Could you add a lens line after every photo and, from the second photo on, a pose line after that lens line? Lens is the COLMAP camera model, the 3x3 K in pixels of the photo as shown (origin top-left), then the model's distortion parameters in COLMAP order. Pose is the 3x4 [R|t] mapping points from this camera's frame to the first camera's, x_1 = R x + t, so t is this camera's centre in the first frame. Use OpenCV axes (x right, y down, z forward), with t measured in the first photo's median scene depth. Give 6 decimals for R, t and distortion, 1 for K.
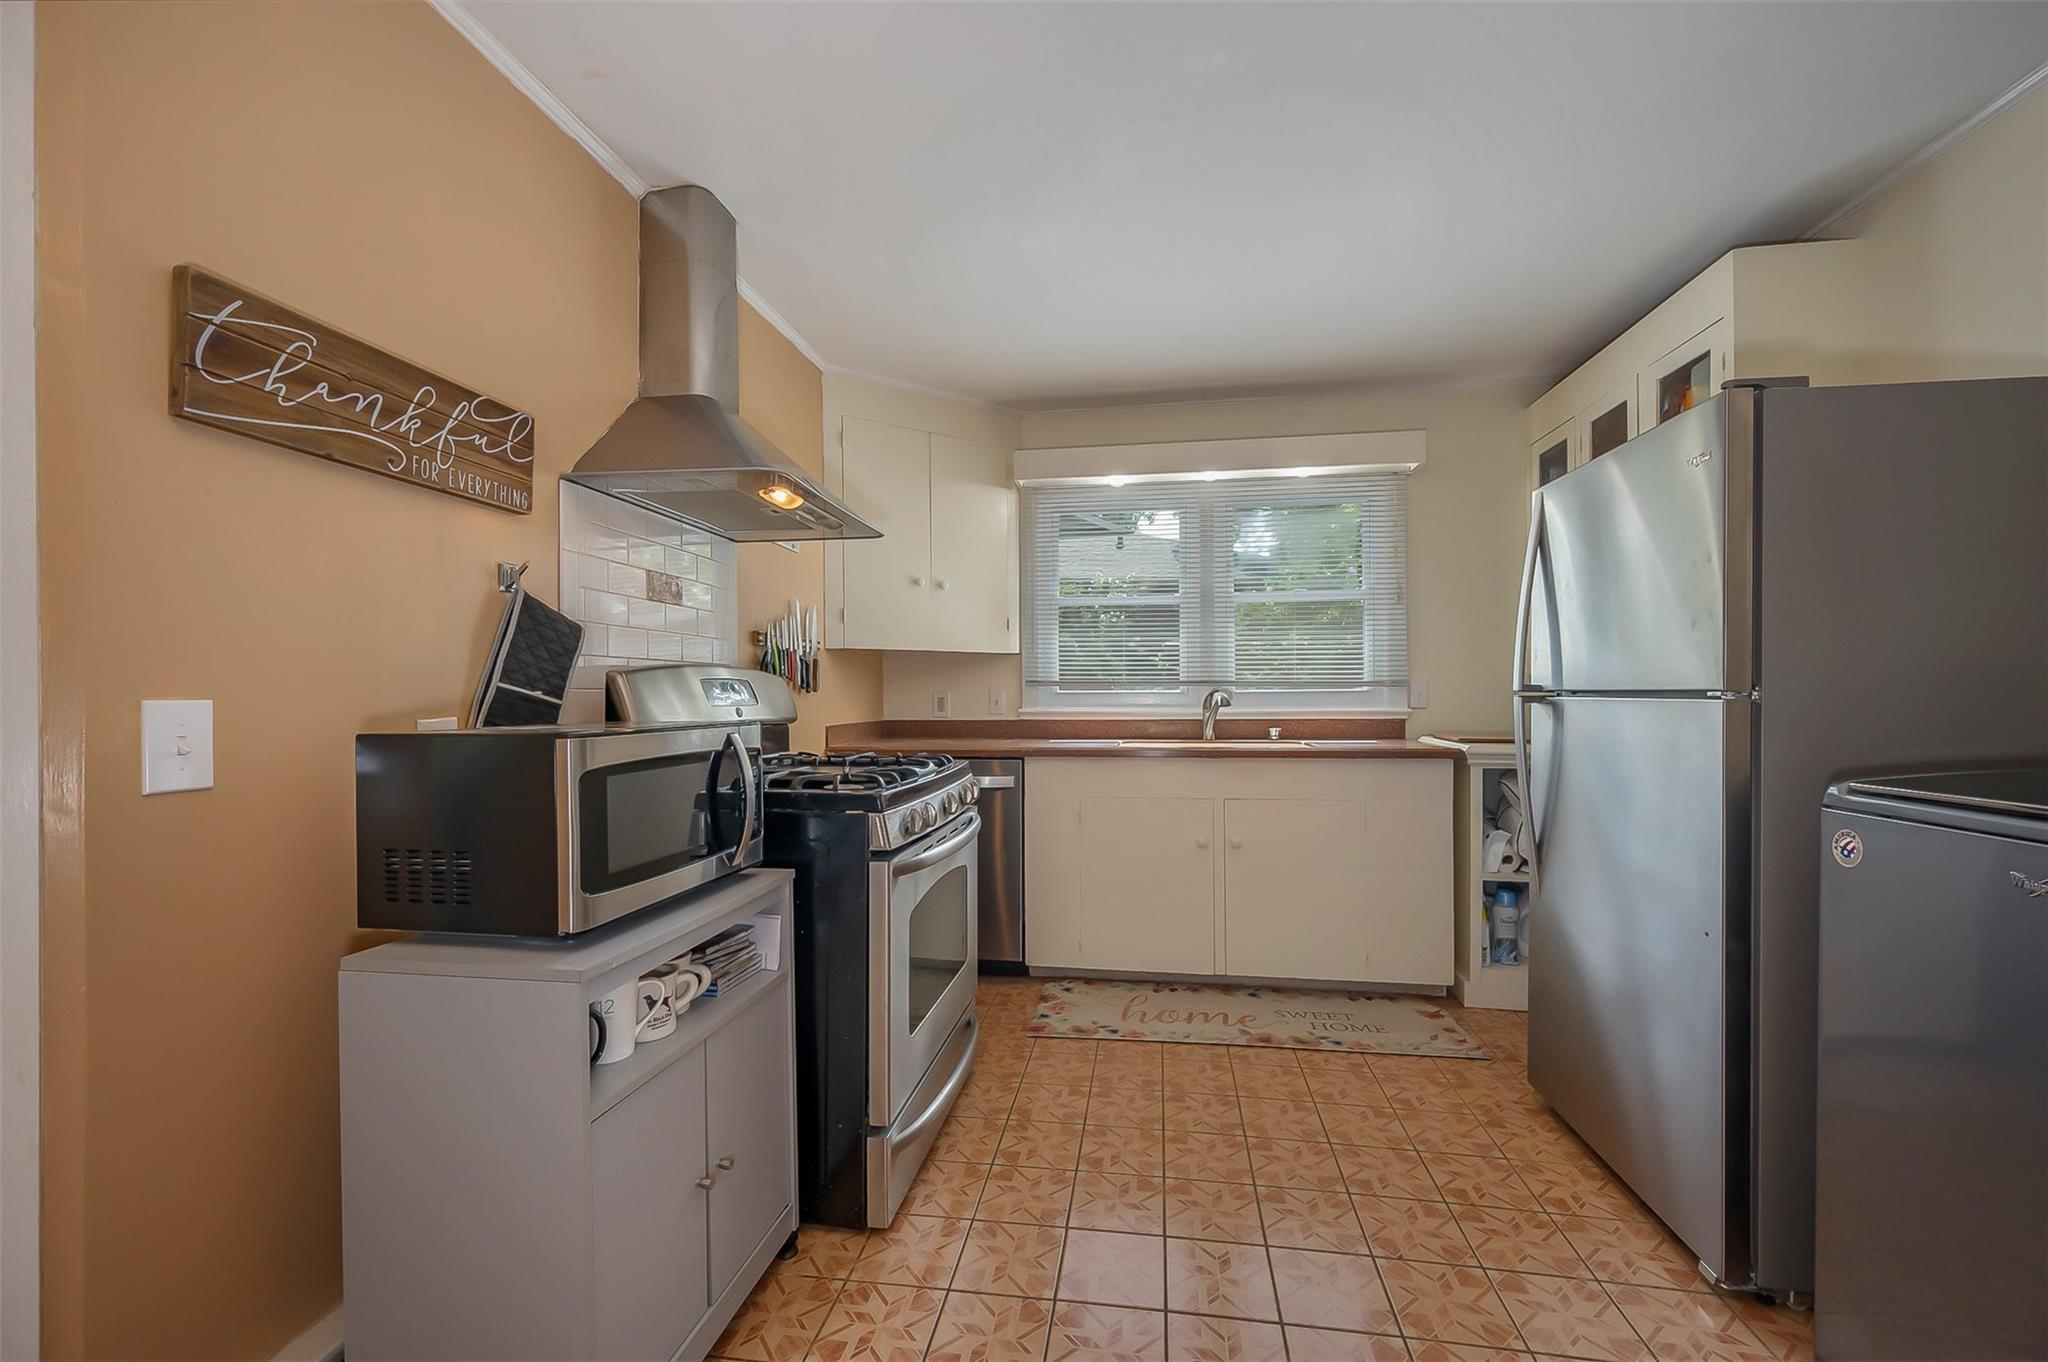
lens RADIAL K [[805.8, 0, 1022.8], [0, 805.8, 696.6], [0, 0, 1]] dist [0.000349, -0.000448]
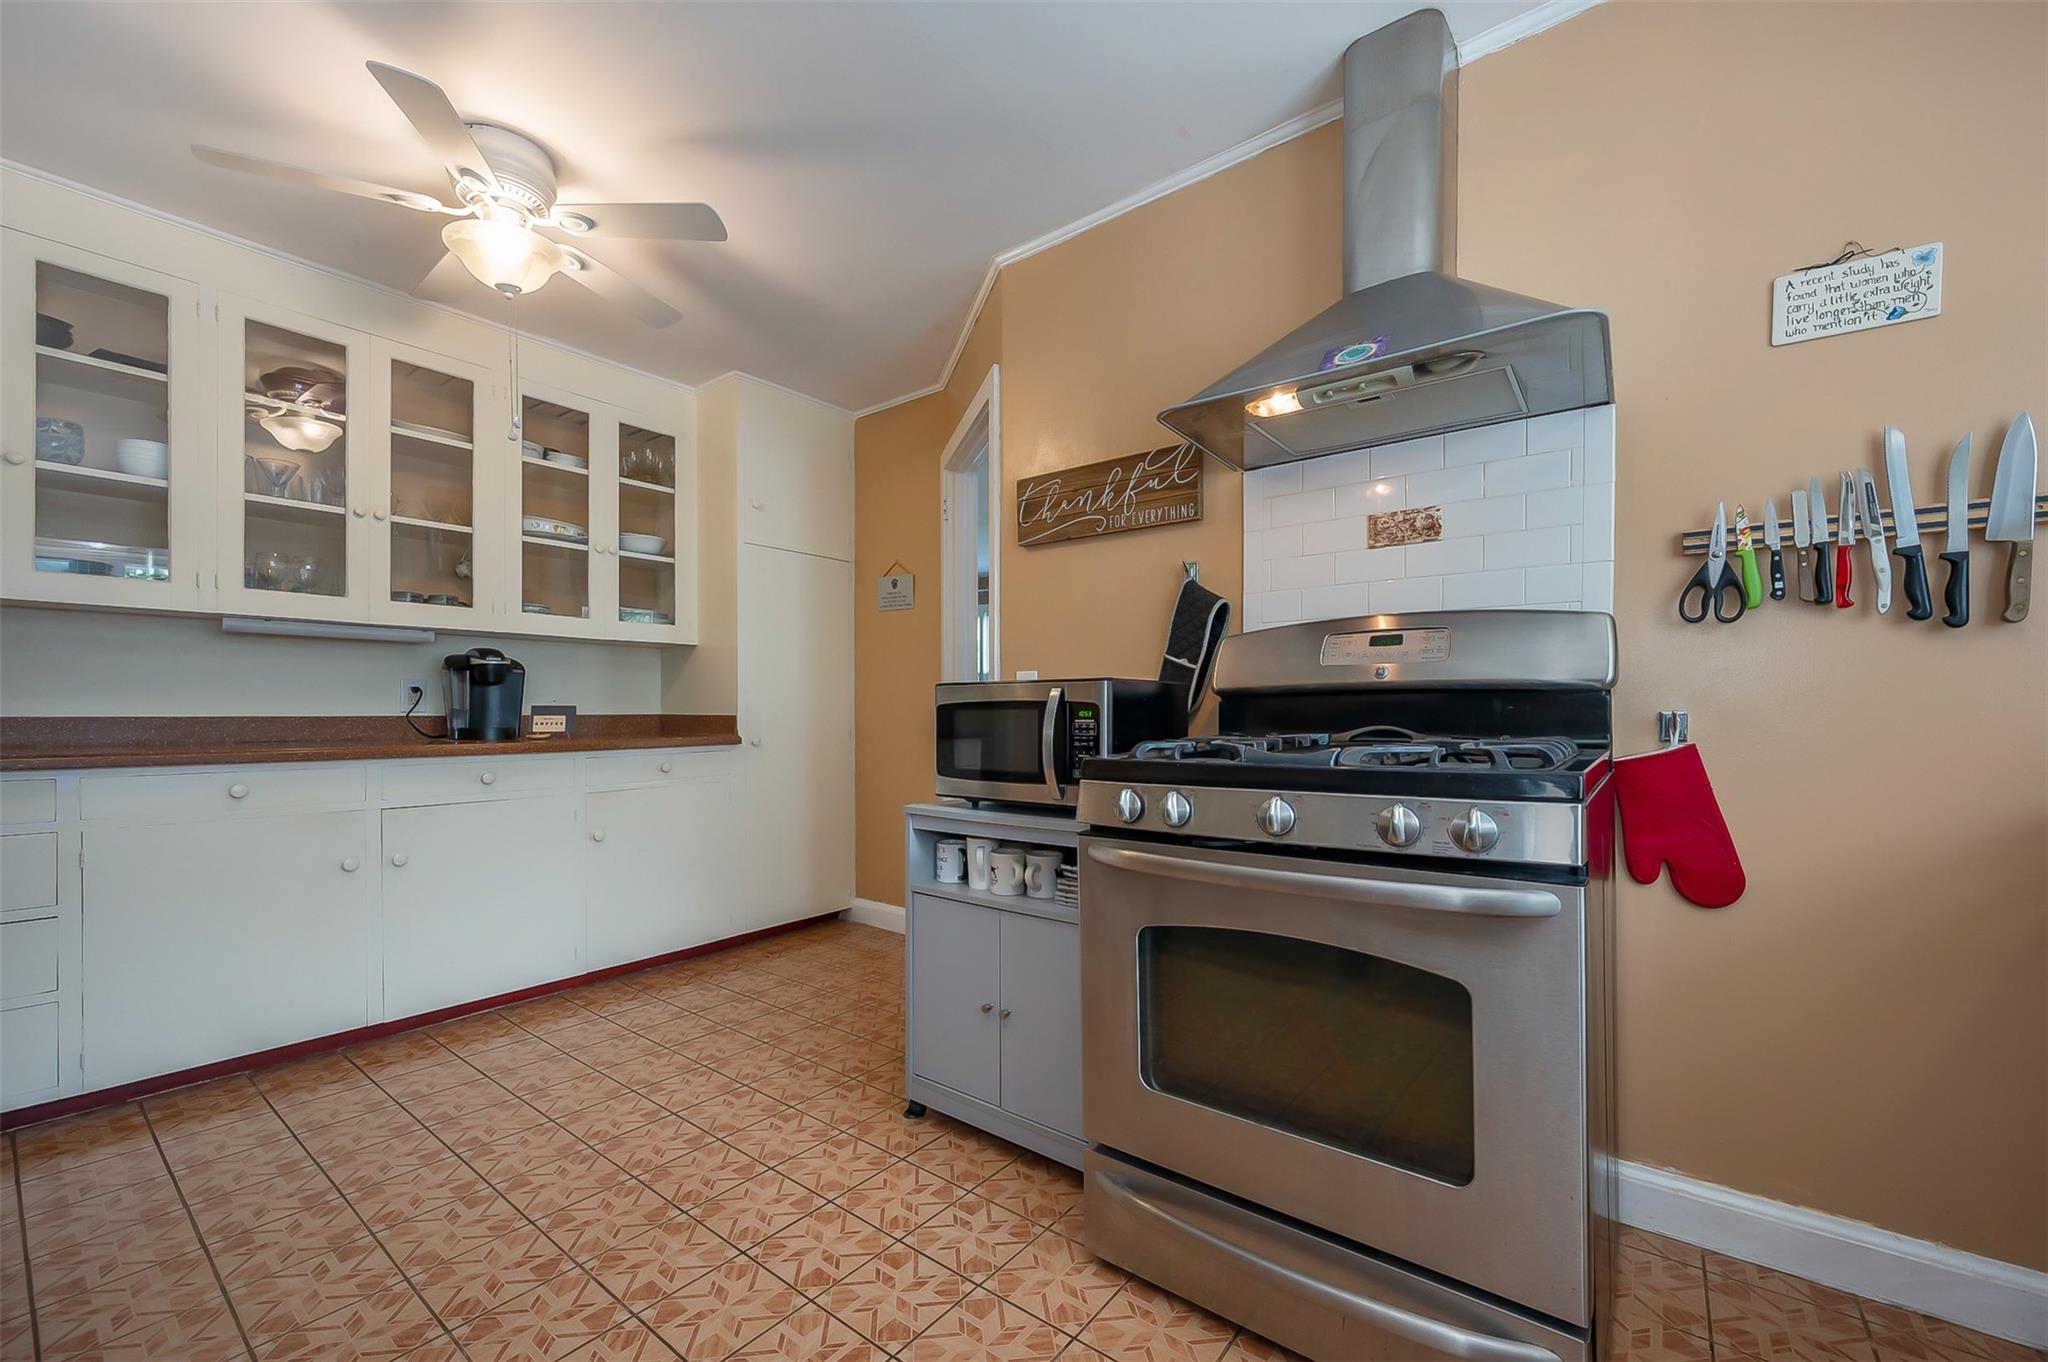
lens RADIAL K [[805.8, 0, 1026.9], [0, 805.8, 698.3], [0, 0, 1]] dist [0.000349, -0.000448]
pose [[-0.464395, 0.009713, -0.885575, 0.406911], [0.011635, 0.999920, 0.004866, 0.030056], [0.885552, -0.008044, -0.464471, 0.863008]]
